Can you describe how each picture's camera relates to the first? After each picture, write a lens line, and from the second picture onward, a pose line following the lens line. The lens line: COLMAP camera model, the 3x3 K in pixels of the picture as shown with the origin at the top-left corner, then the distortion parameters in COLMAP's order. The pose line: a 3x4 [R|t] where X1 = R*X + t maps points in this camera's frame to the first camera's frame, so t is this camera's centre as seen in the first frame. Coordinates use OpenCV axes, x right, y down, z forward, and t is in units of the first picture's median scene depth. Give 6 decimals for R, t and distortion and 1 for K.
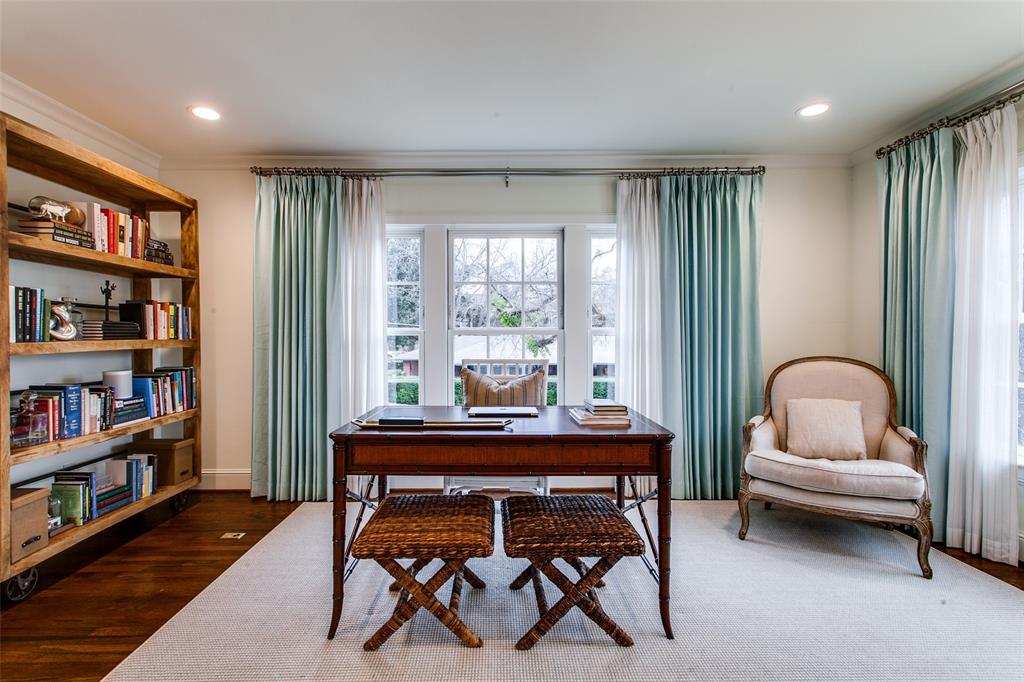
lens RADIAL K [[481.3, 0, 512.6], [0, 481.3, 338.8], [0, 0, 1]] dist [0.001687, 0.000001]
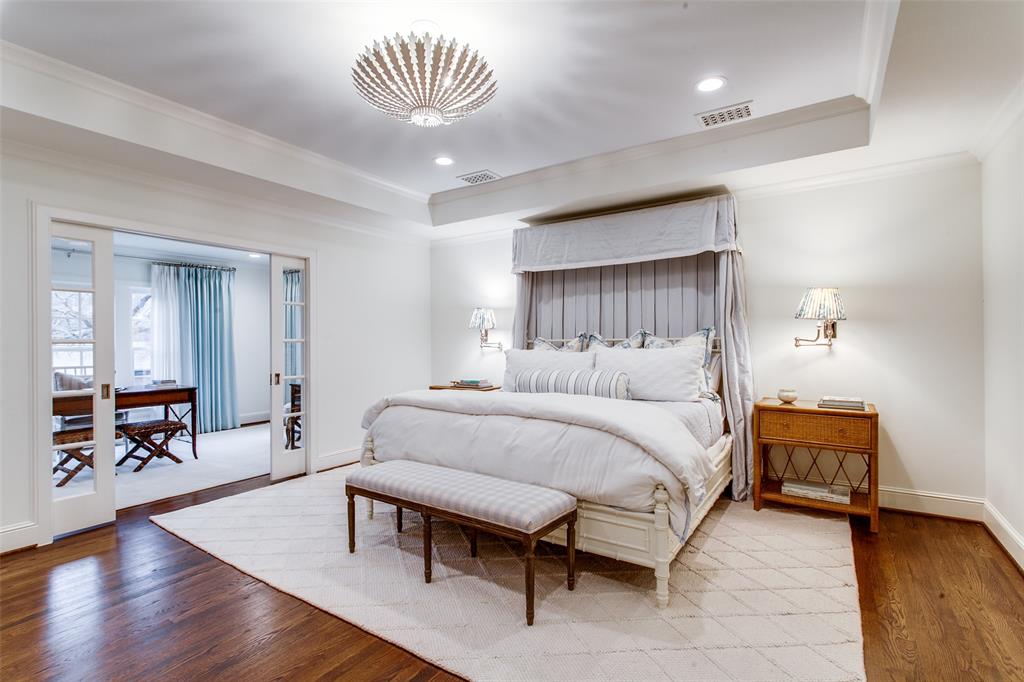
lens RADIAL K [[481.3, 0, 493.8], [0, 481.3, 339.5], [0, 0, 1]] dist [0.001687, 0.000001]
pose [[0.594033, -0.005585, 0.804422, -0.481268], [0.013477, 0.999905, -0.003009, -0.028630], [-0.804328, 0.012629, 0.594051, -1.112047]]
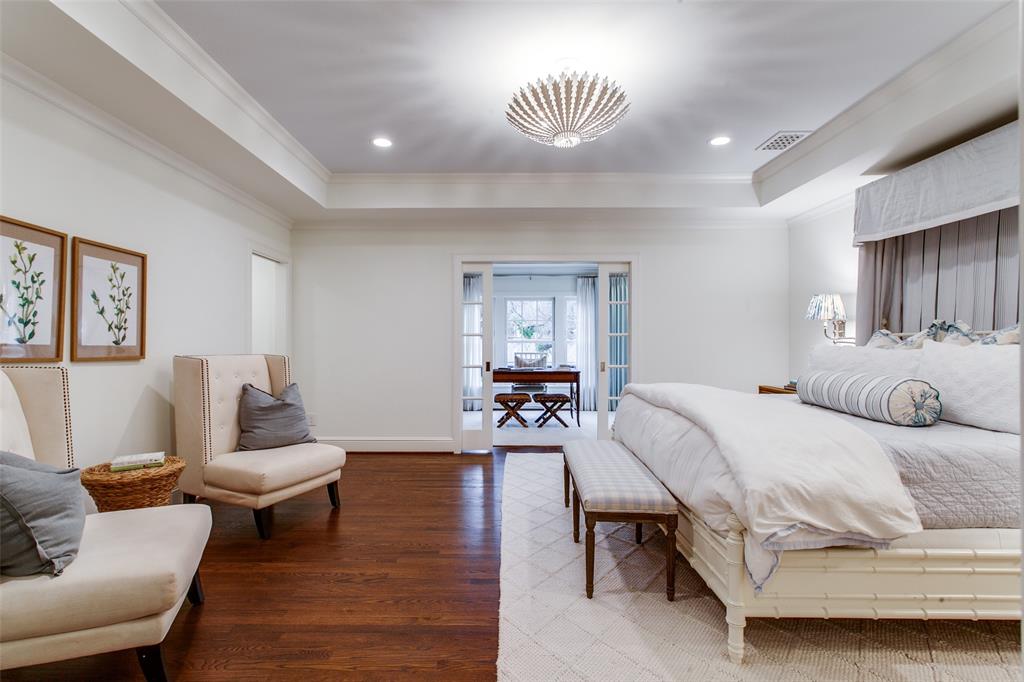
lens RADIAL K [[481.3, 0, 503.9], [0, 481.3, 342.4], [0, 0, 1]] dist [0.001687, 0.000001]
pose [[0.999471, -0.003733, -0.032305, -0.068049], [0.003690, 0.999992, -0.001413, -0.011962], [0.032310, 0.001293, 0.999477, -1.426013]]
